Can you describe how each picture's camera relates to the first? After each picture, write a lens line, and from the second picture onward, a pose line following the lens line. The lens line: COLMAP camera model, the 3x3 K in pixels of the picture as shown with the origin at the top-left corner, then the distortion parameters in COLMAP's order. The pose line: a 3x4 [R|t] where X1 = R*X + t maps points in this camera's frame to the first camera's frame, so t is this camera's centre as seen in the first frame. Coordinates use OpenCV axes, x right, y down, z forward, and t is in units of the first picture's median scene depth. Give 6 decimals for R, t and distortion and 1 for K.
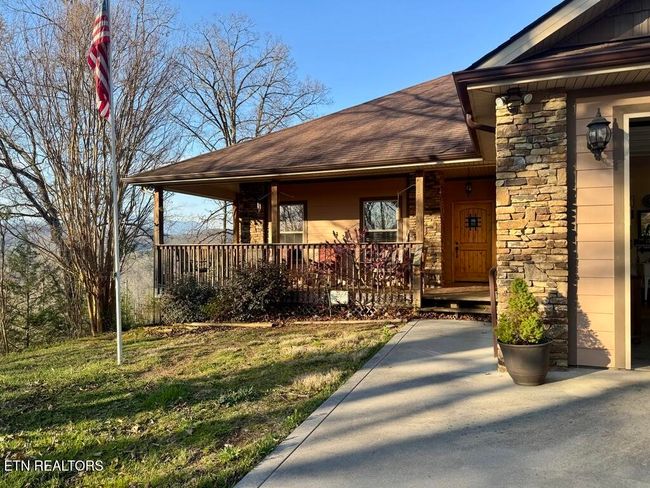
lens RADIAL K [[453.2, 0, 326.0], [0, 453.2, 244.2], [0, 0, 1]] dist [0.008518, 0.001161]
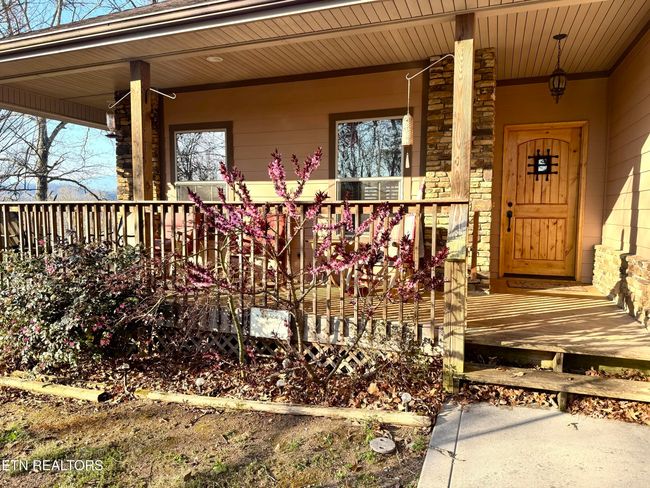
lens RADIAL K [[453.2, 0, 325.4], [0, 453.2, 244.6], [0, 0, 1]] dist [0.008518, 0.001161]
pose [[0.999937, 0.006345, 0.009294, 0.067432], [-0.007095, 0.996518, 0.083074, 0.002370], [-0.008734, -0.083135, 0.996500, 0.480931]]
